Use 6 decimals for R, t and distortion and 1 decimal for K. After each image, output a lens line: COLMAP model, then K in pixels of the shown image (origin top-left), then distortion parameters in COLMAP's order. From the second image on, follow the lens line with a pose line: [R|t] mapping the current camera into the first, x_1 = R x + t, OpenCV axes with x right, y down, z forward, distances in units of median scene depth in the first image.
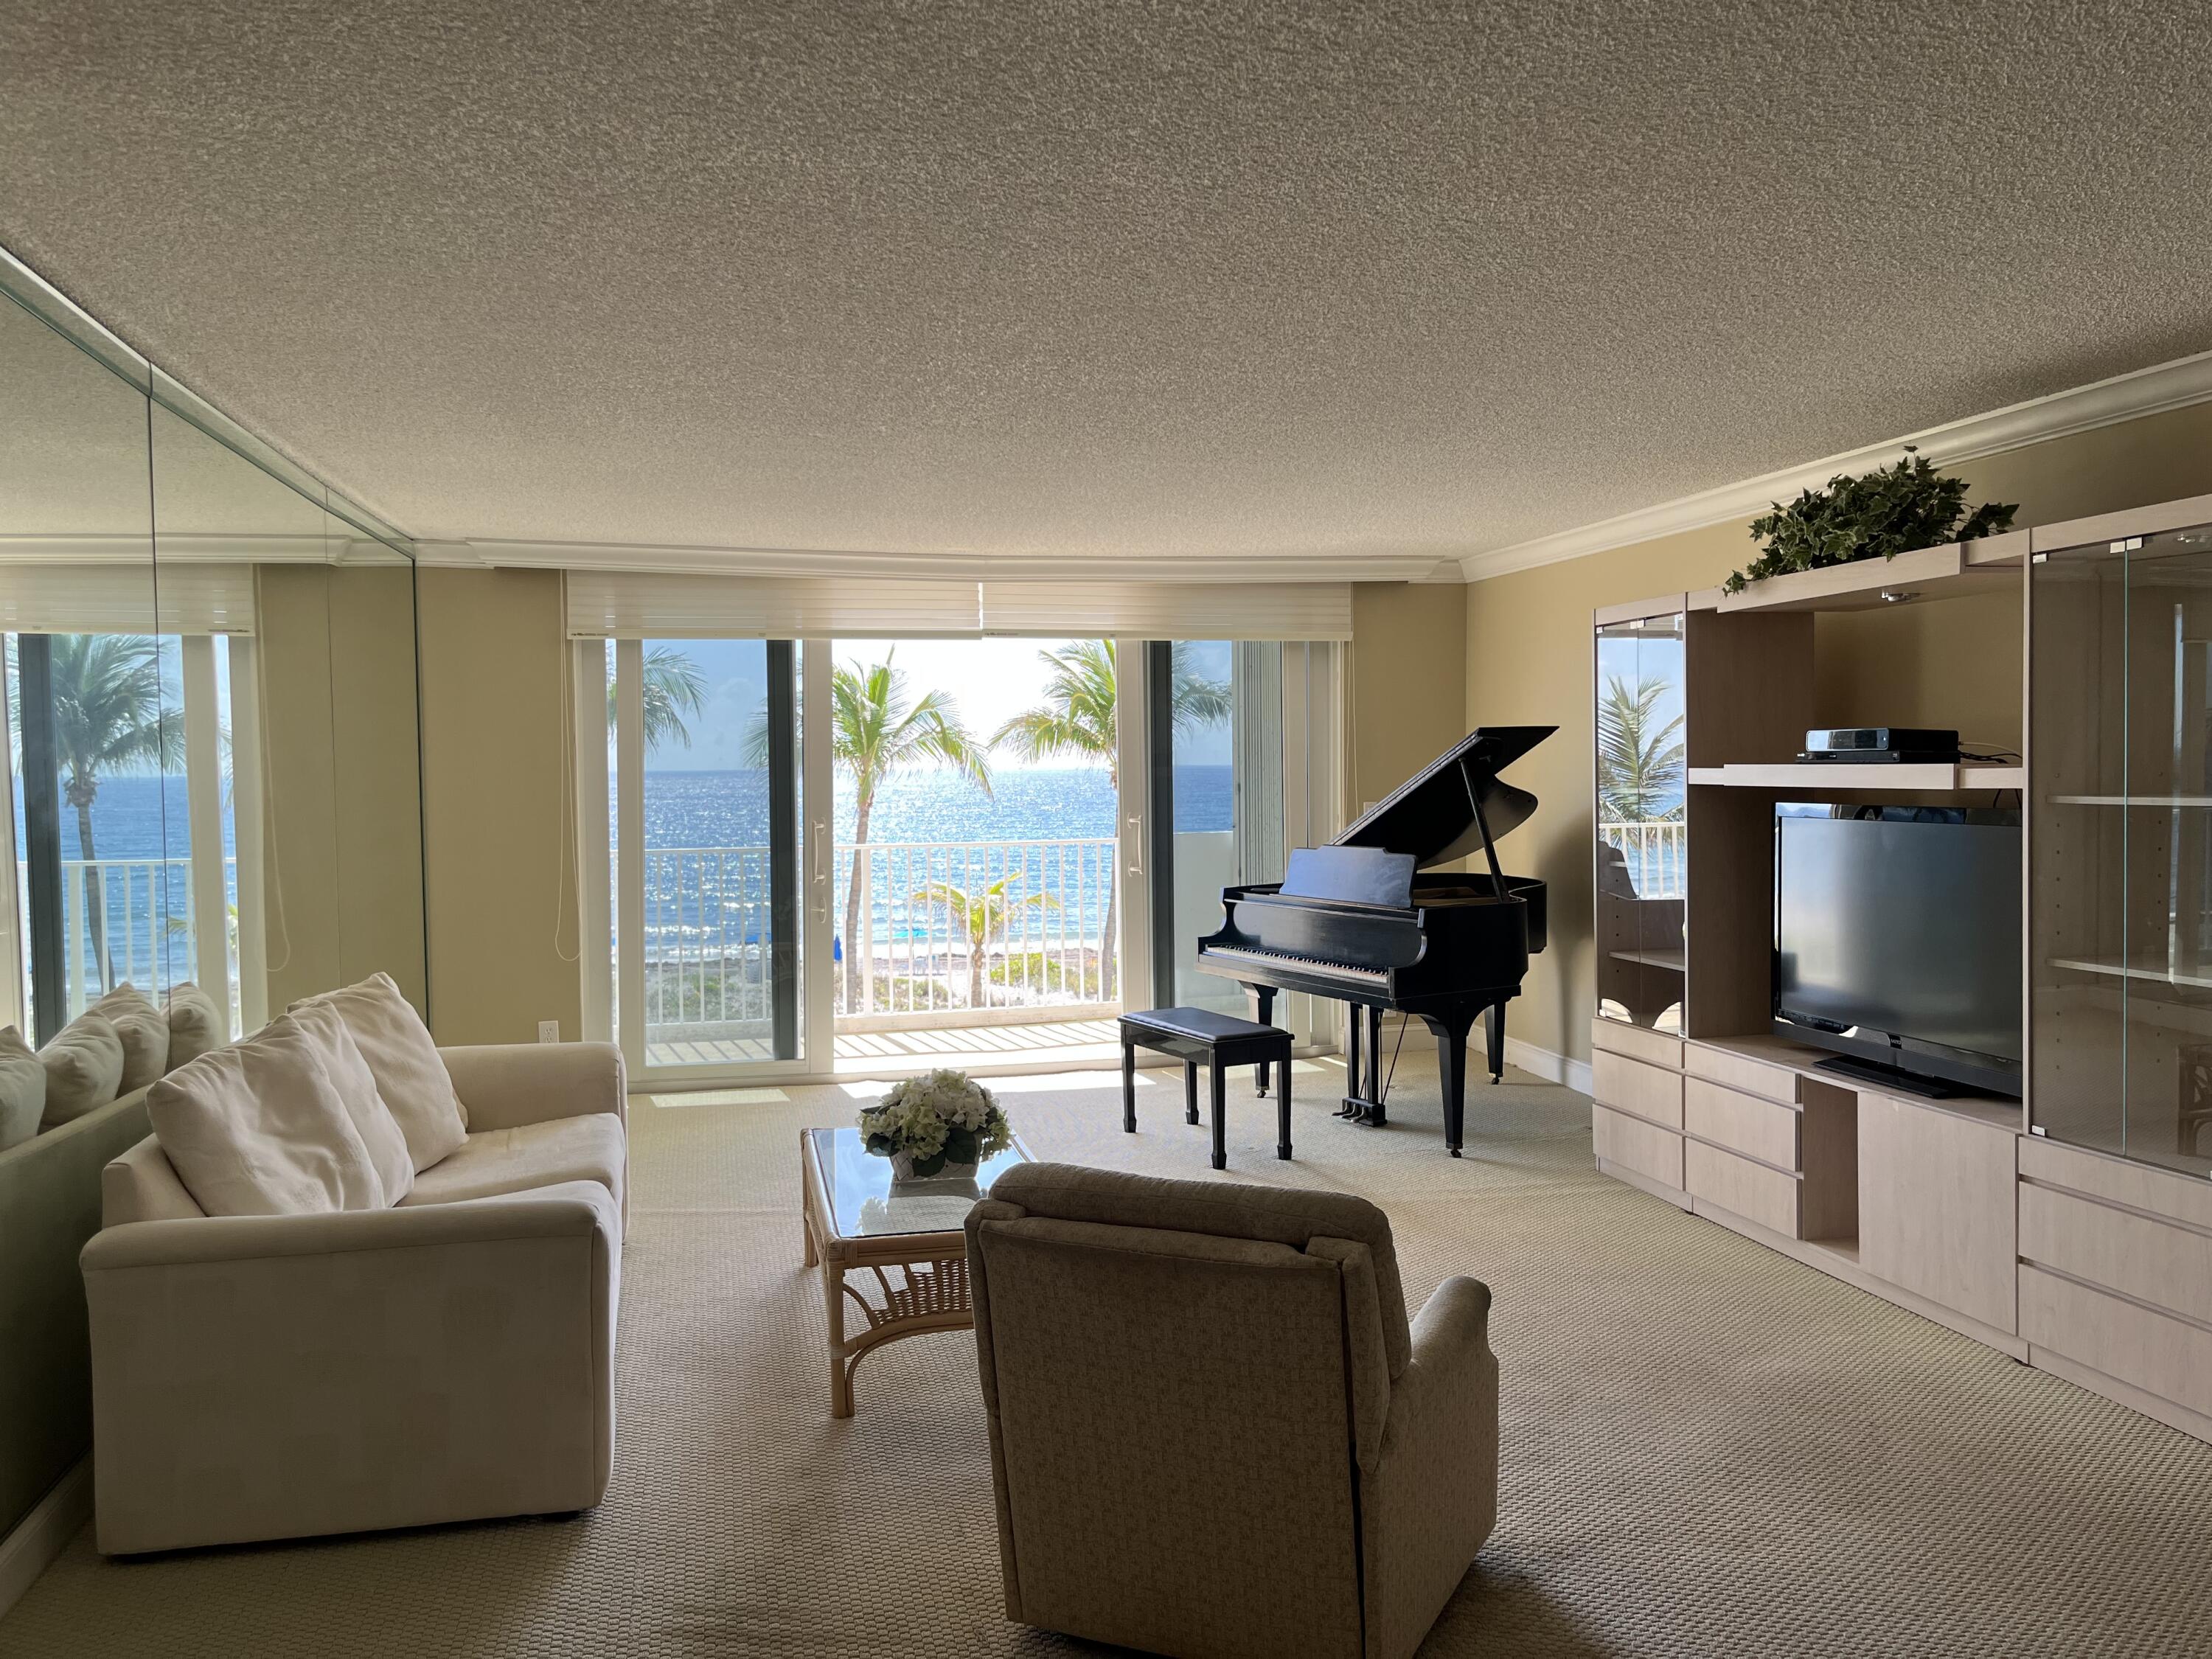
lens RADIAL K [[1685.2, 0, 1103.2], [0, 1685.2, 826.5], [0, 0, 1]] dist [0.008732, -0.017780]
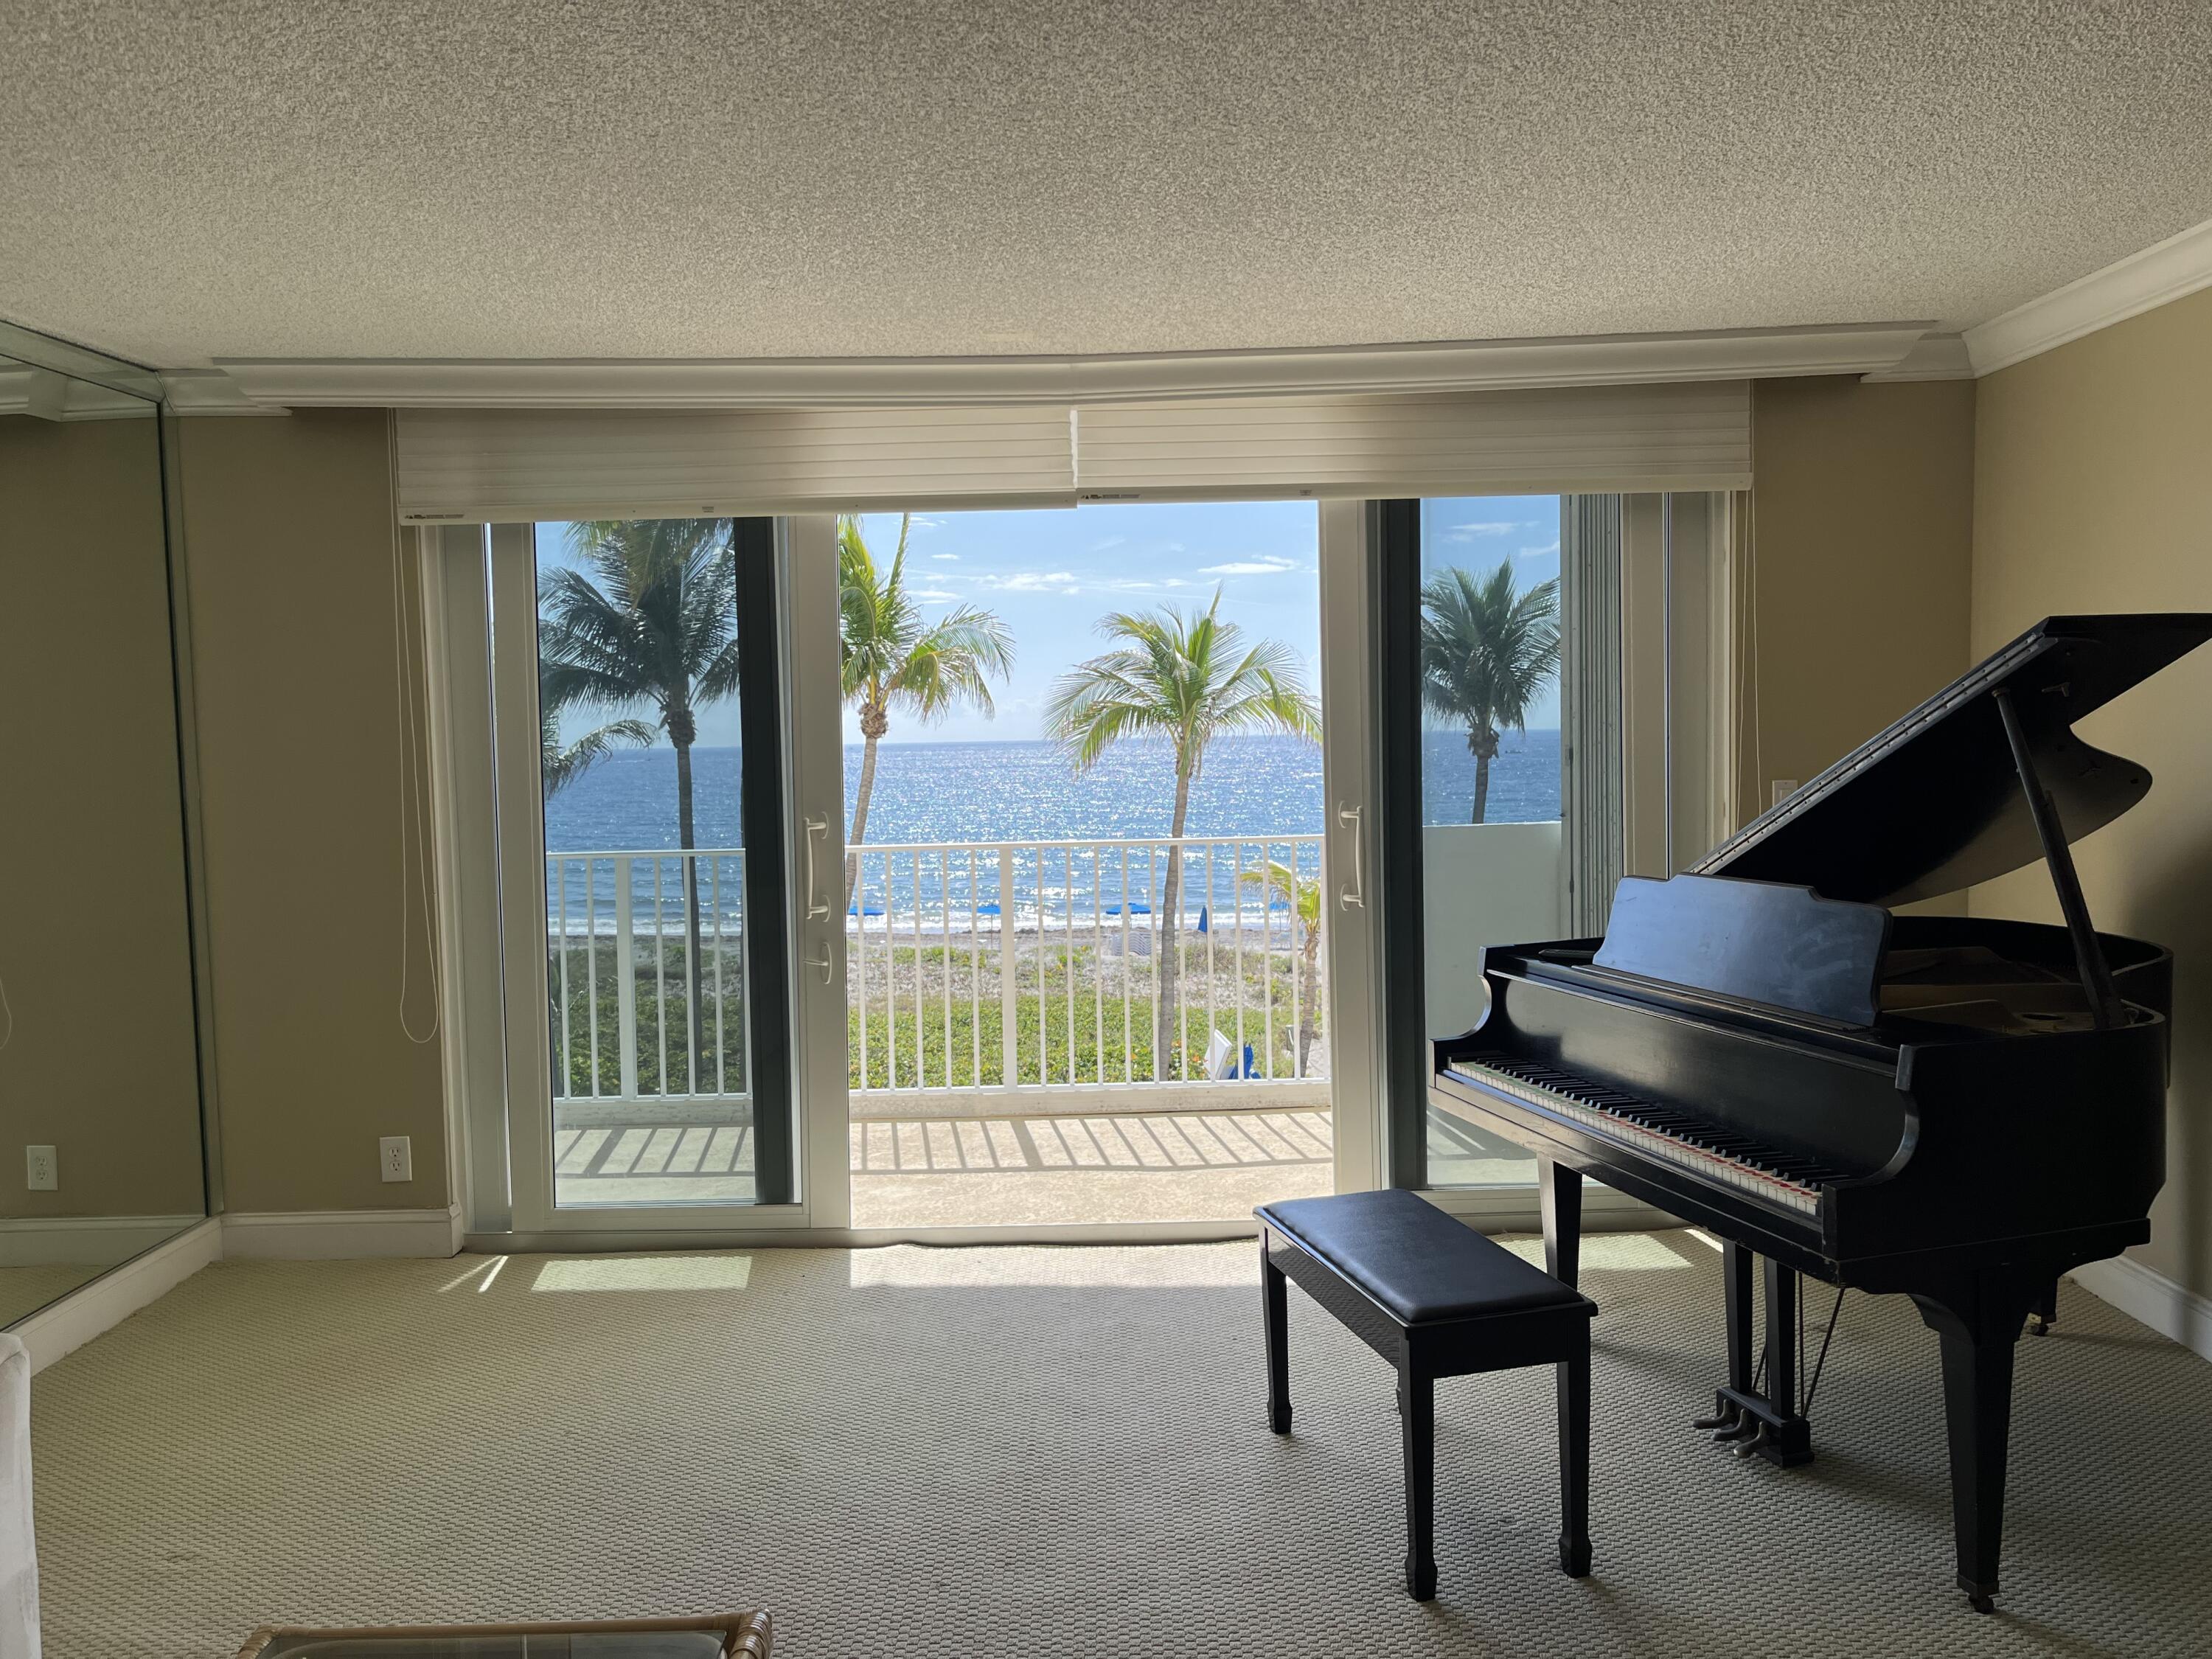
lens RADIAL K [[1685.2, 0, 1109.6], [0, 1685.2, 840.6], [0, 0, 1]] dist [0.008732, -0.017780]
pose [[0.974632, 0.003675, -0.223785, 0.074426], [0.002605, 0.999611, 0.027761, -0.012237], [0.223800, -0.027639, 0.974243, 0.458303]]
